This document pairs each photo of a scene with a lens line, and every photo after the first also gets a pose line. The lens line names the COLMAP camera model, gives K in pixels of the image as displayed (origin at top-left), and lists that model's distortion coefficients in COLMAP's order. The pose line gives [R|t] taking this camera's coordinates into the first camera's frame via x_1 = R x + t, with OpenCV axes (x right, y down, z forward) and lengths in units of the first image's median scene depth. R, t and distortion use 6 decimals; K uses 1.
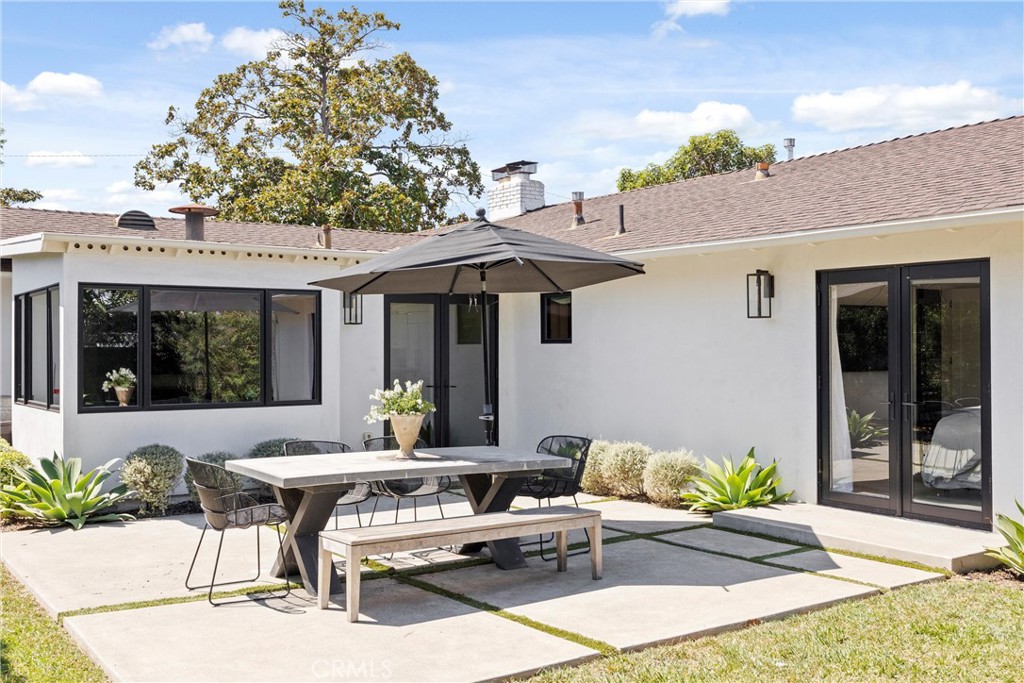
lens RADIAL K [[790.9, 0, 512.0], [0, 790.9, 341.5], [0, 0, 1]] dist [-0.003669, 0.005885]
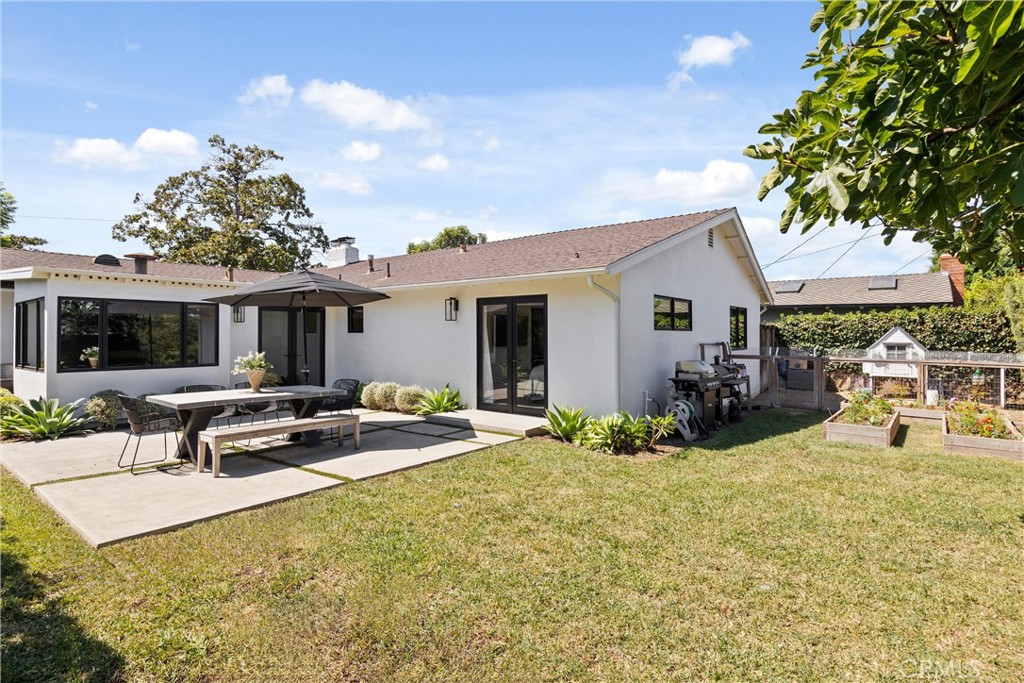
lens RADIAL K [[460.9, 0, 539.5], [0, 460.9, 332.7], [0, 0, 1]] dist [-0.003288, -0.000947]
pose [[0.972974, 0.002422, 0.230903, 0.240311], [-0.002152, 0.999997, -0.001422, 0.002912], [-0.230905, 0.000886, 0.972976, -0.210652]]
